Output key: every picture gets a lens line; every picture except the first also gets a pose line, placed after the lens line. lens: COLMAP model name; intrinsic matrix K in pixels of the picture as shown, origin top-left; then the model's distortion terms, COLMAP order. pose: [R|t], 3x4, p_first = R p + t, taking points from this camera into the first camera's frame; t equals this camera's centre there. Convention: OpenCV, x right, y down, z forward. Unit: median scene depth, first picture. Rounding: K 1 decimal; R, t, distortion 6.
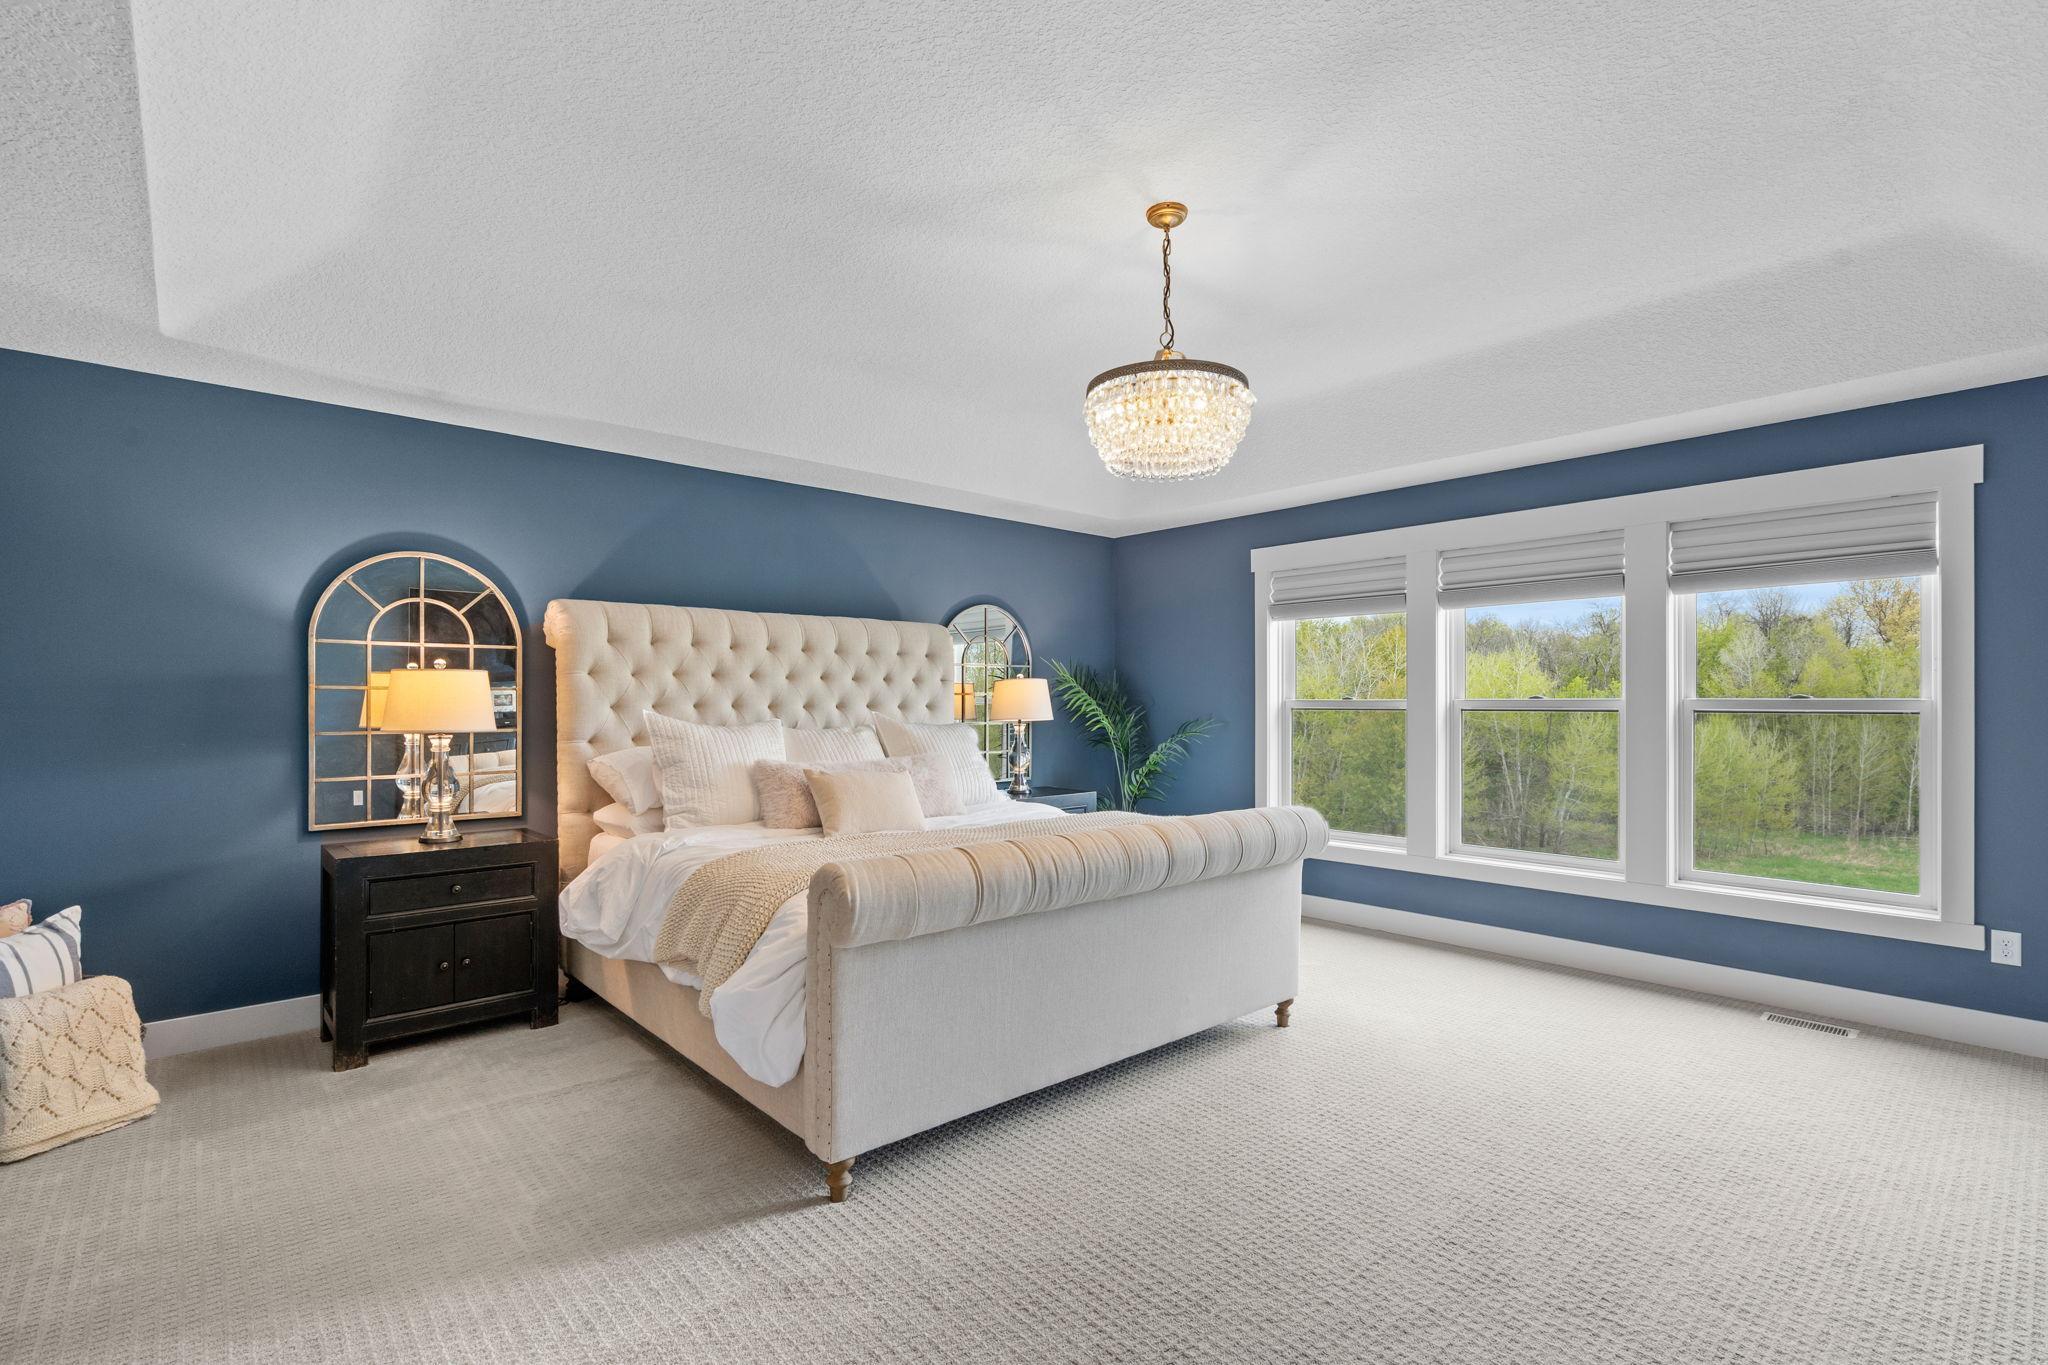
lens RADIAL K [[947.7, 0, 1017.1], [0, 947.7, 702.5], [0, 0, 1]] dist [-0.001645, 0.001429]
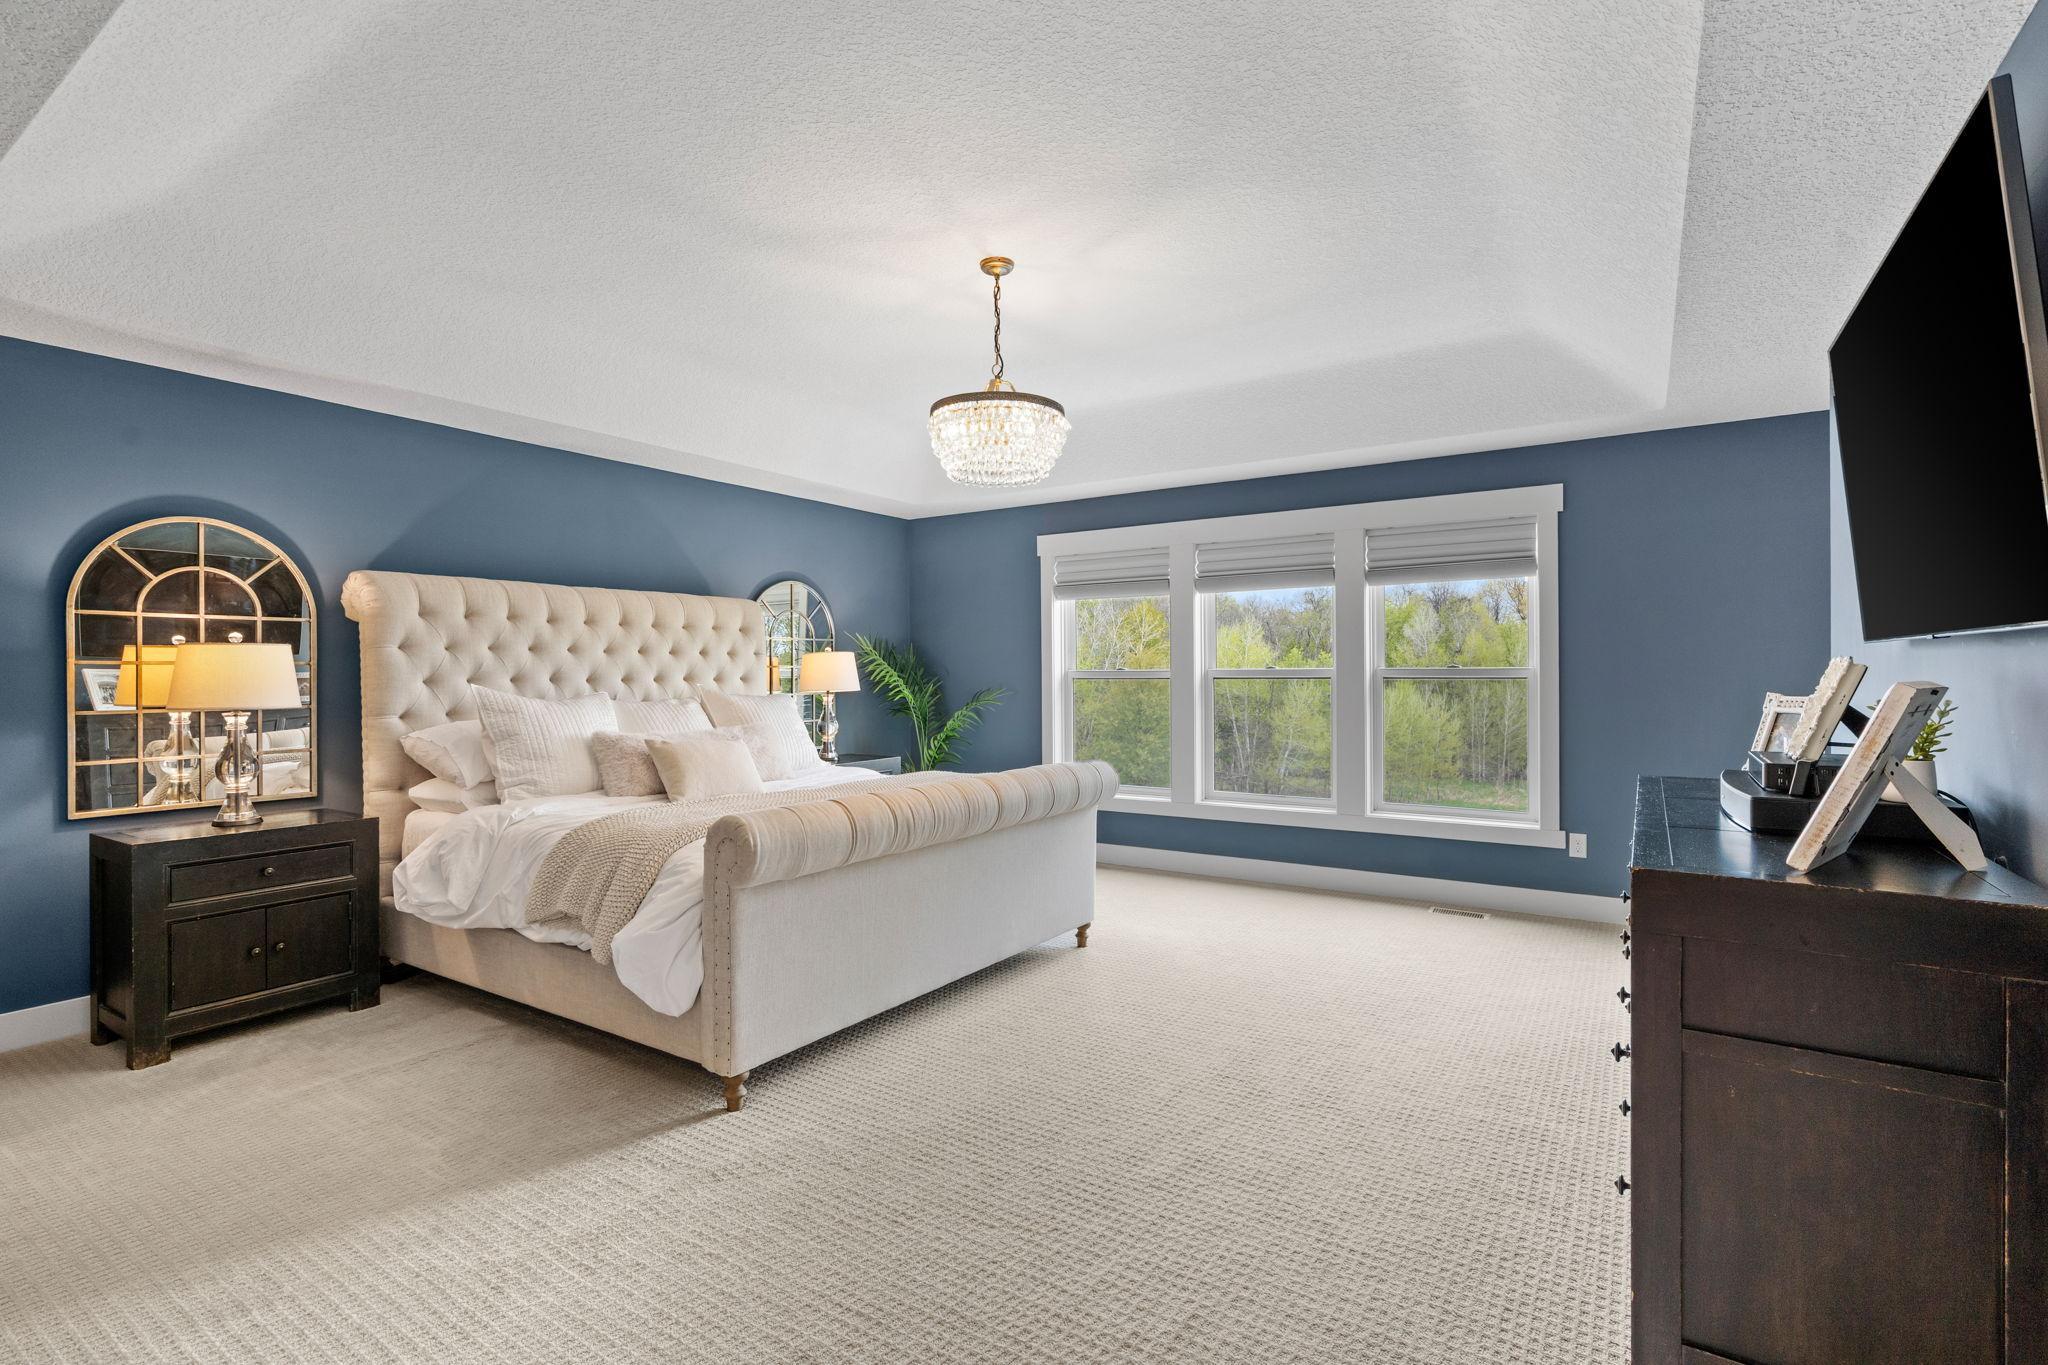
lens RADIAL K [[947.7, 0, 1029.4], [0, 947.7, 673.3], [0, 0, 1]] dist [-0.001645, 0.001429]
pose [[0.965879, -0.006212, 0.258920, -0.087477], [0.006294, 0.999980, 0.000512, -0.000450], [-0.258918, 0.001135, 0.965899, -0.125896]]
